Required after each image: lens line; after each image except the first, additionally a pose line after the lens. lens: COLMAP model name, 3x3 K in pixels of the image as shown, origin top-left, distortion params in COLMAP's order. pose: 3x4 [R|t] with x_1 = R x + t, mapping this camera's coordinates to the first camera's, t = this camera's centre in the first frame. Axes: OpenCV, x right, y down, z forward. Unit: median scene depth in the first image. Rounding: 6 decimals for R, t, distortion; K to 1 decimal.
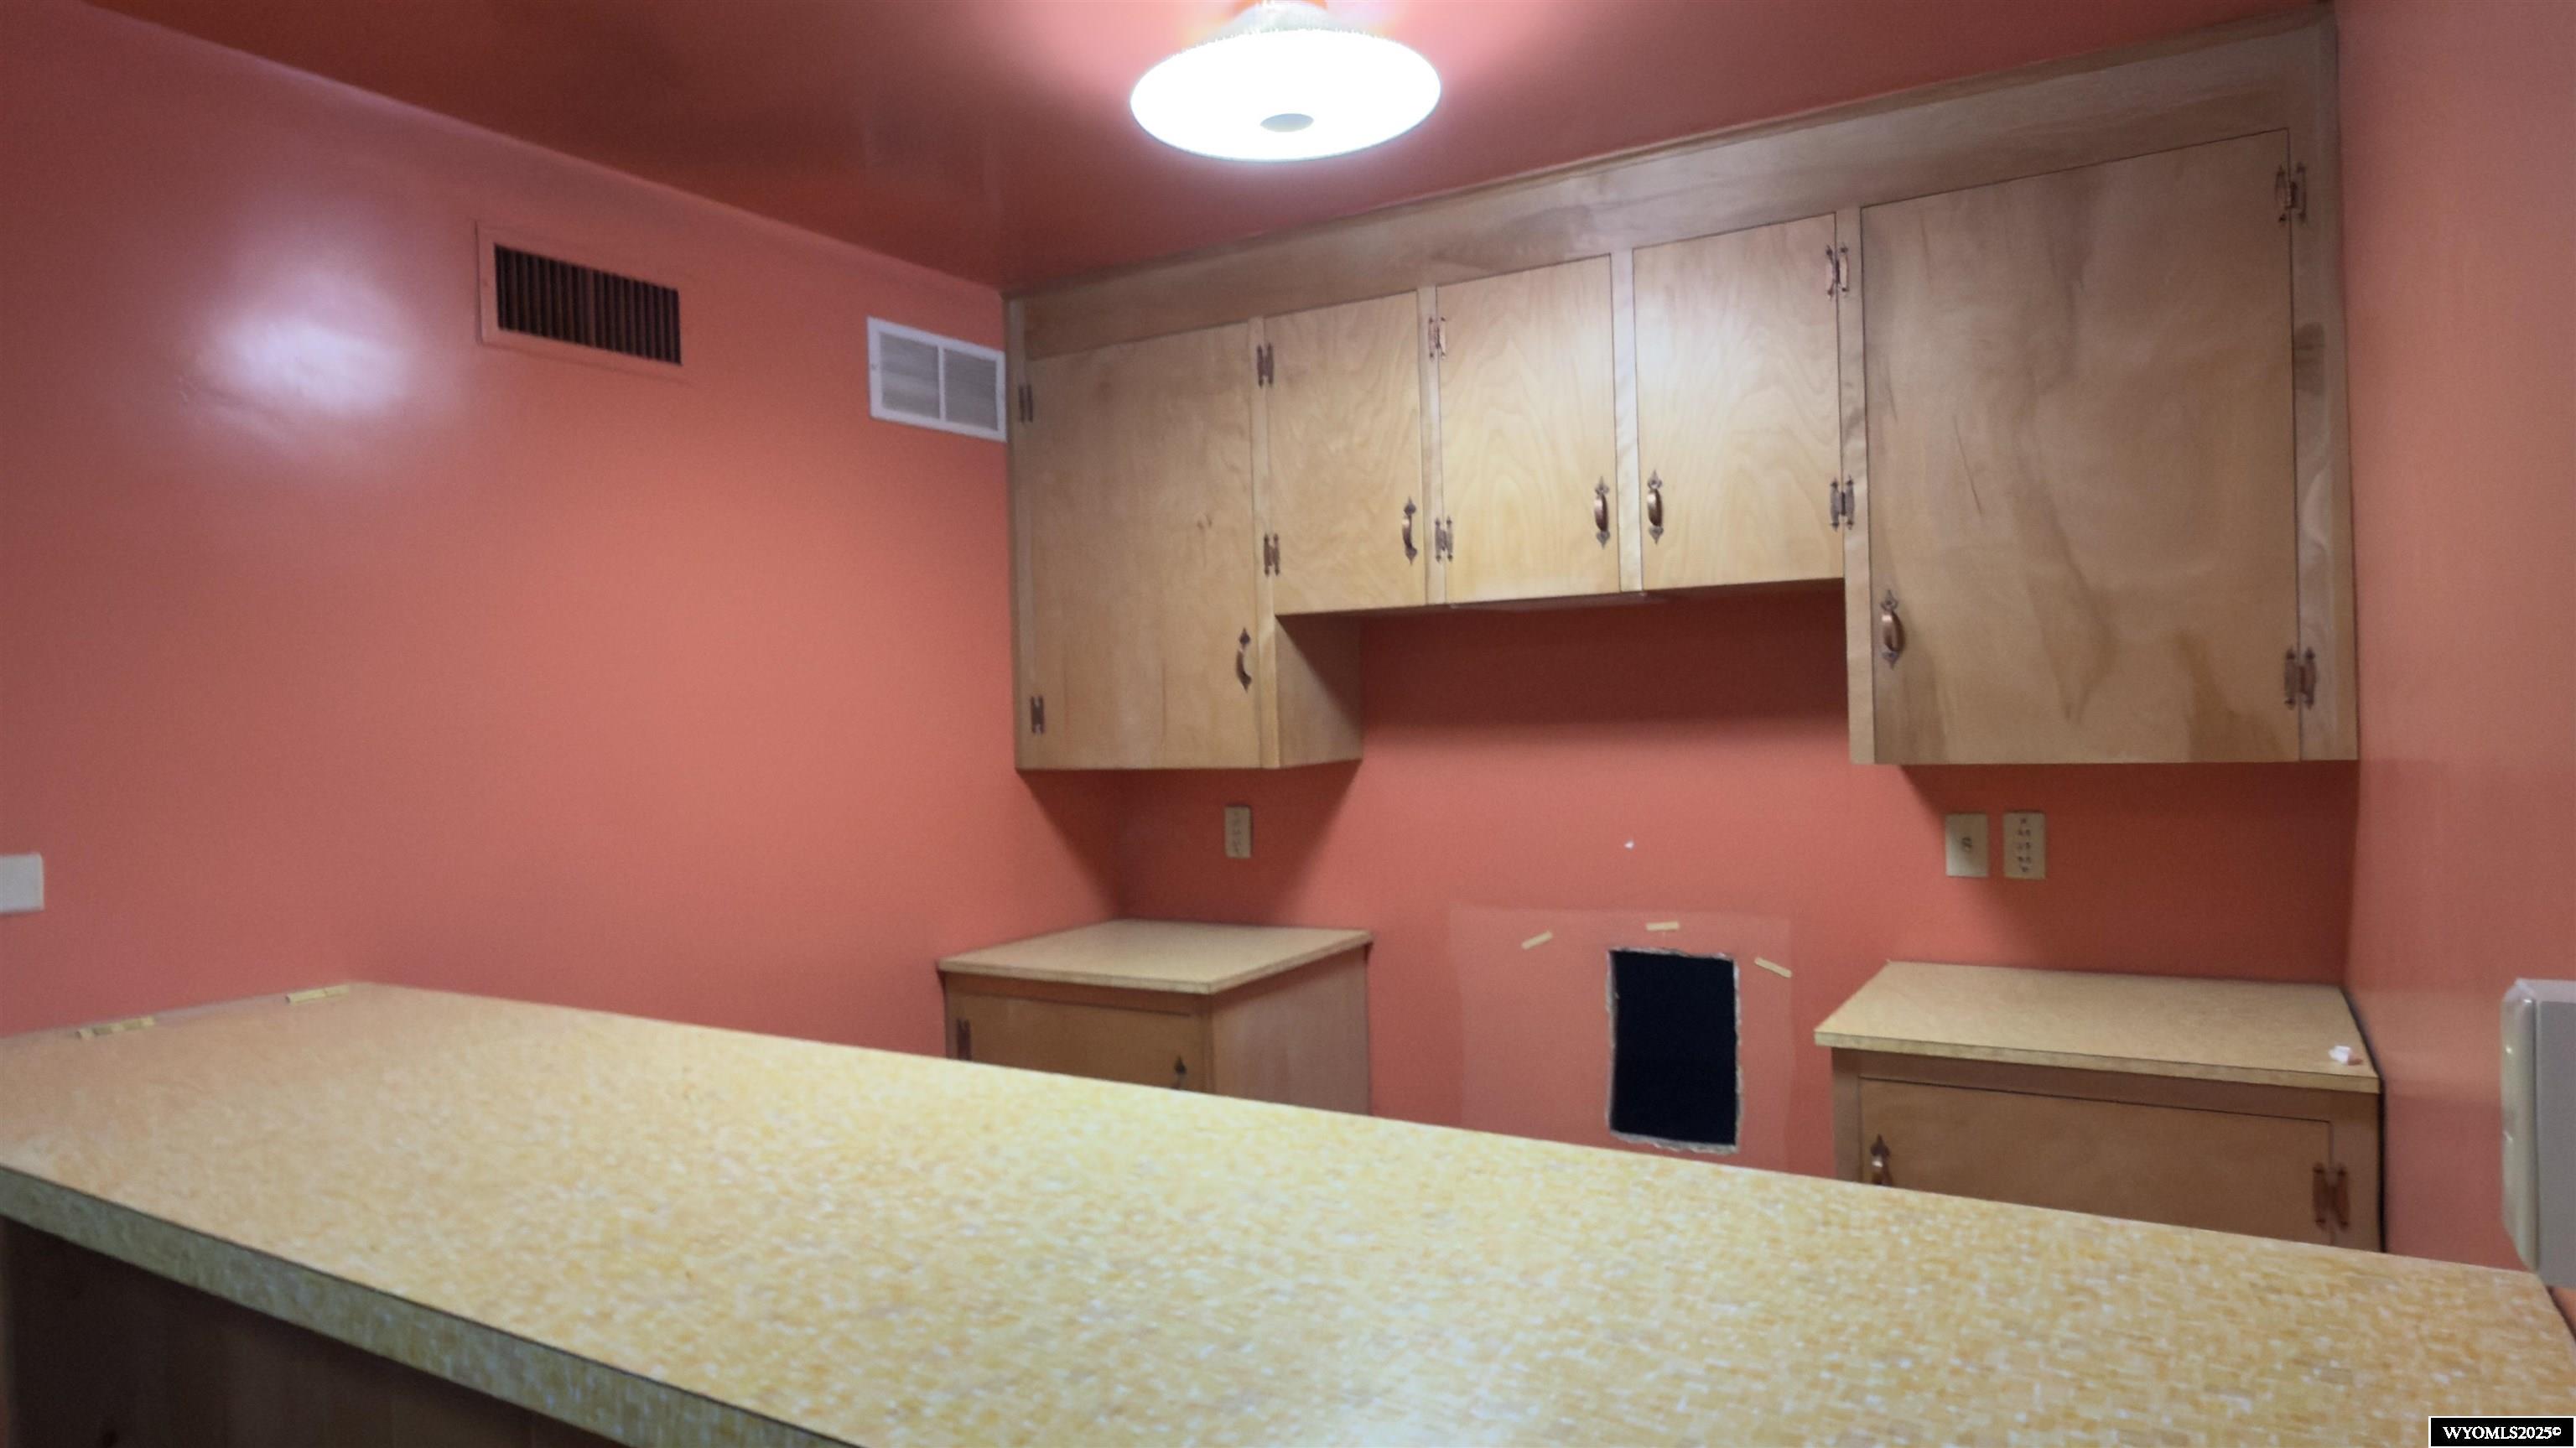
lens RADIAL K [[1539.8, 0, 1288.0], [0, 1539.8, 724.0], [0, 0, 1]] dist [0.001779, 0.000811]
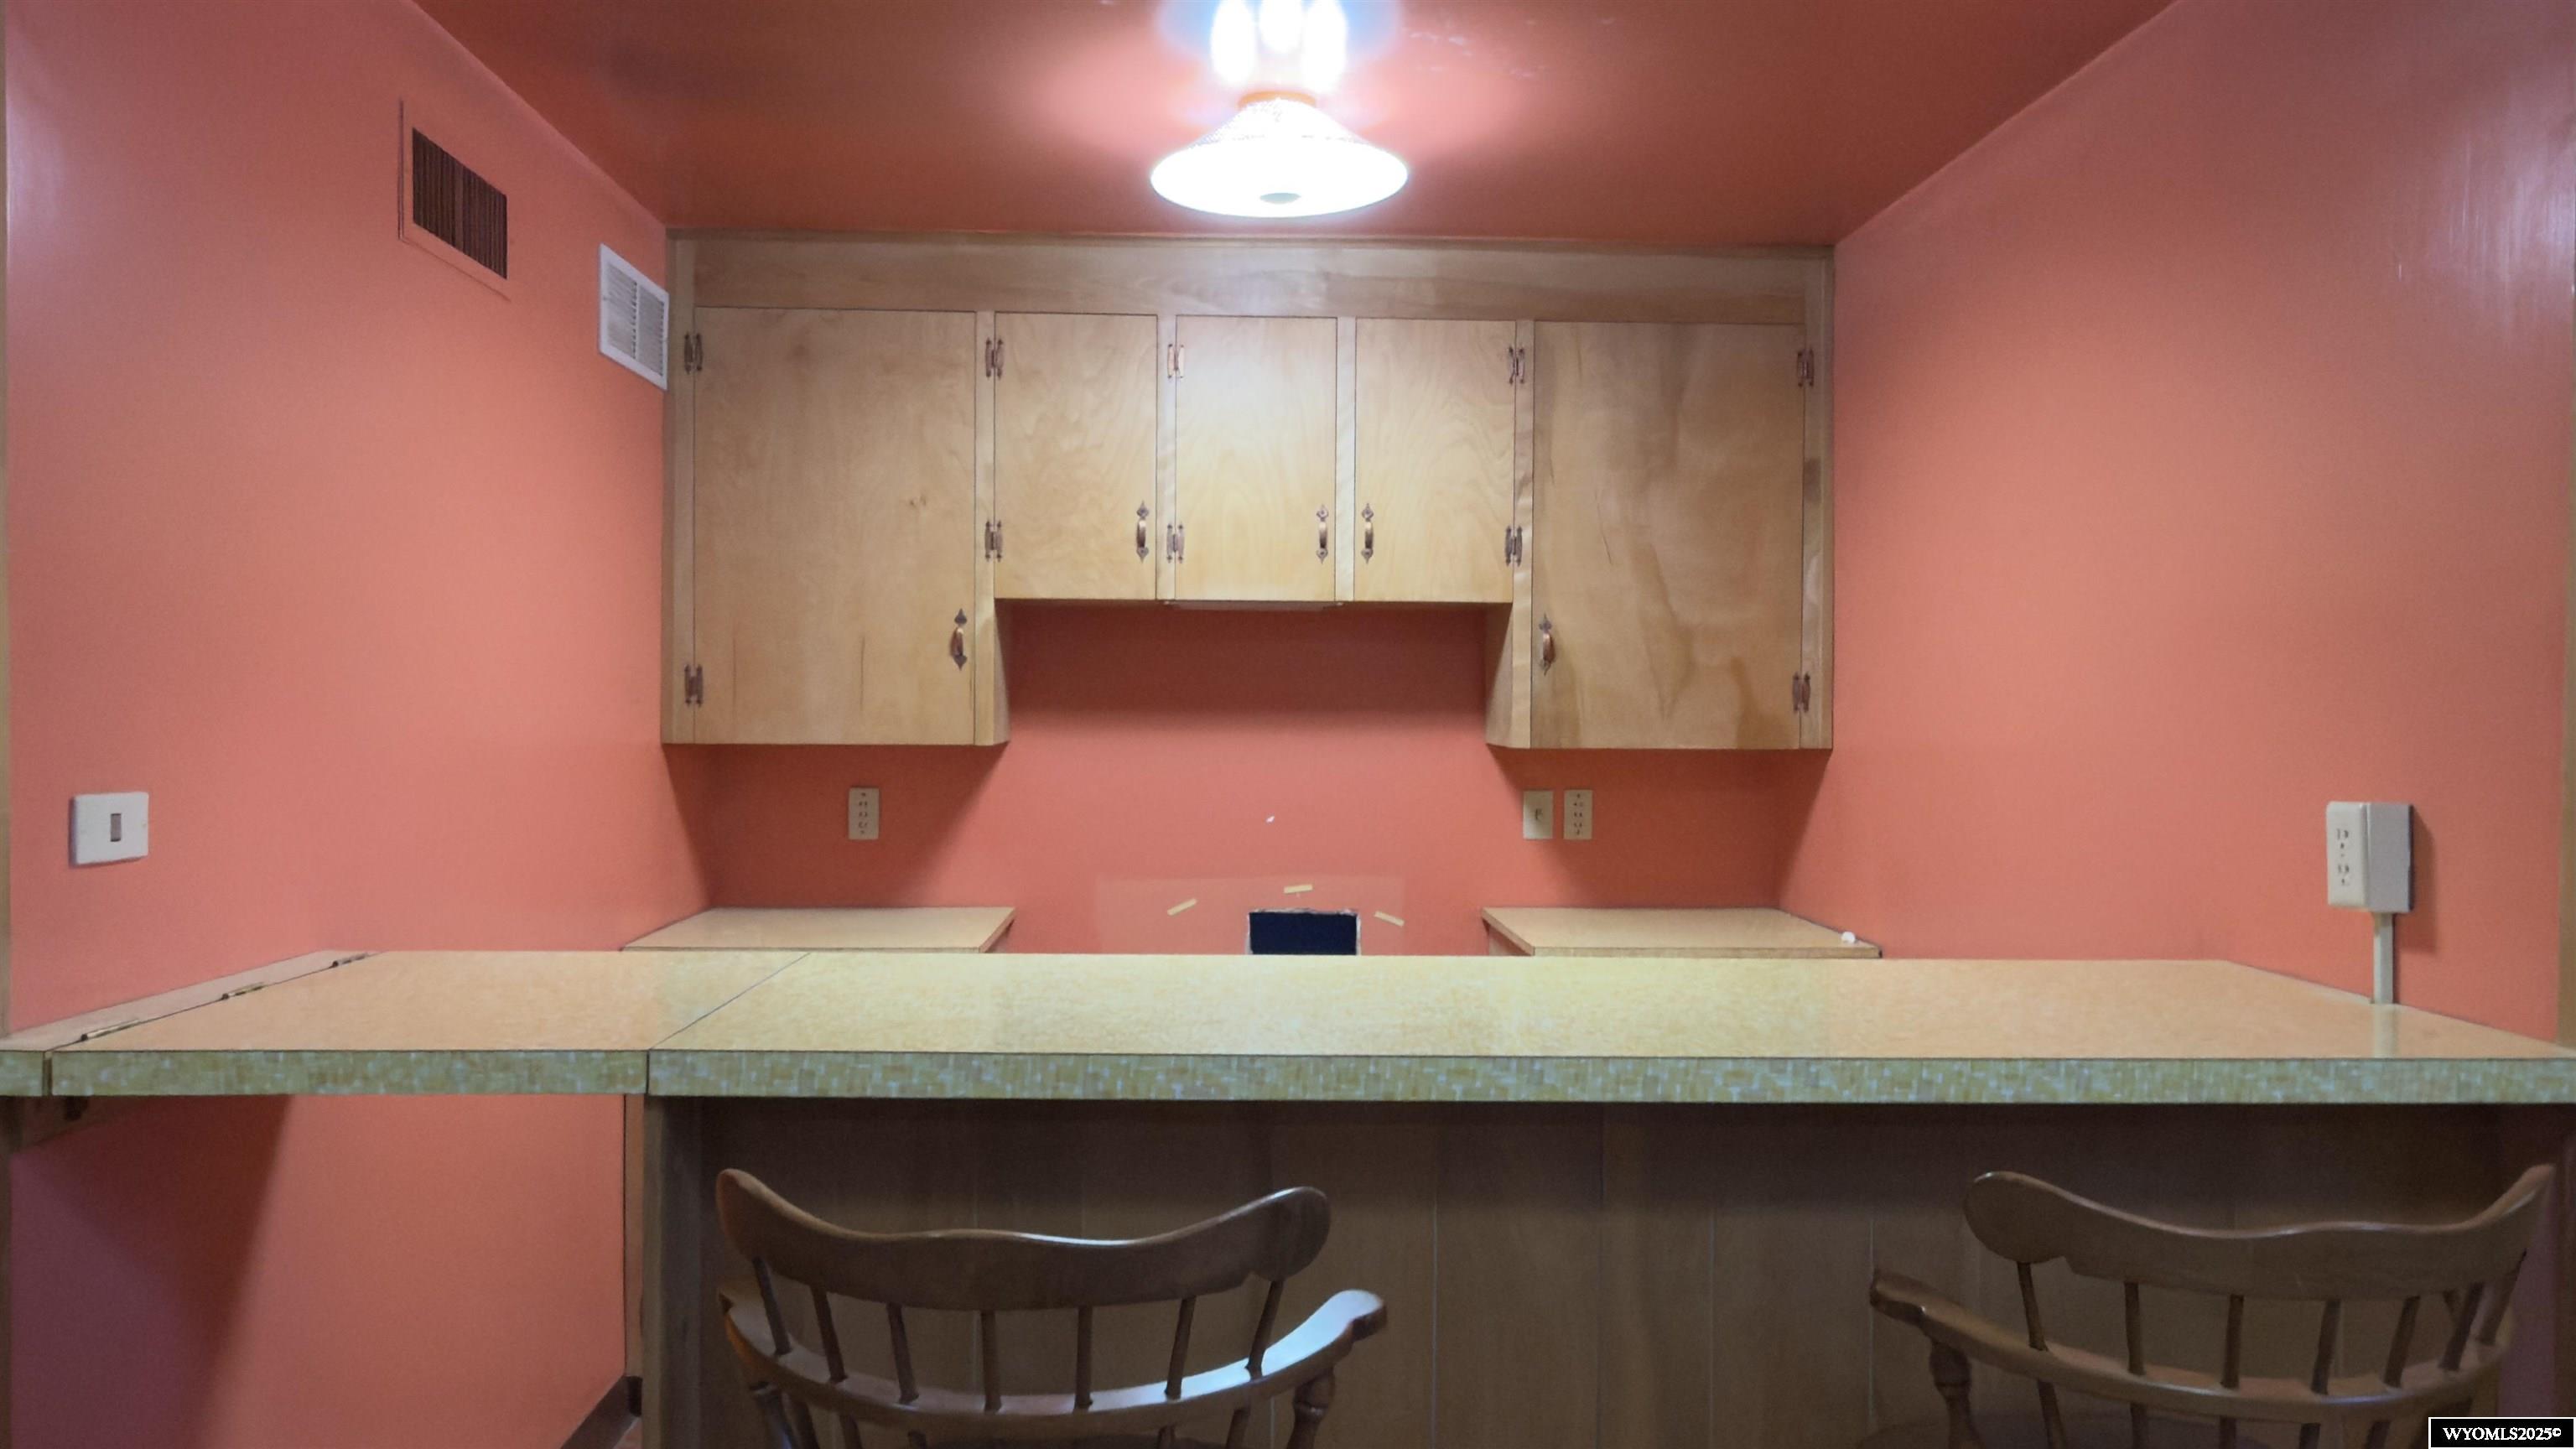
lens RADIAL K [[1757.7, 0, 1288.0], [0, 1757.7, 724.5], [0, 0, 1]] dist [0.003976, -0.000087]
pose [[0.832297, 0.028960, 0.553573, -0.553390], [-0.024528, 0.999580, -0.015416, 0.031030], [-0.553788, -0.000747, 0.832658, -0.109890]]
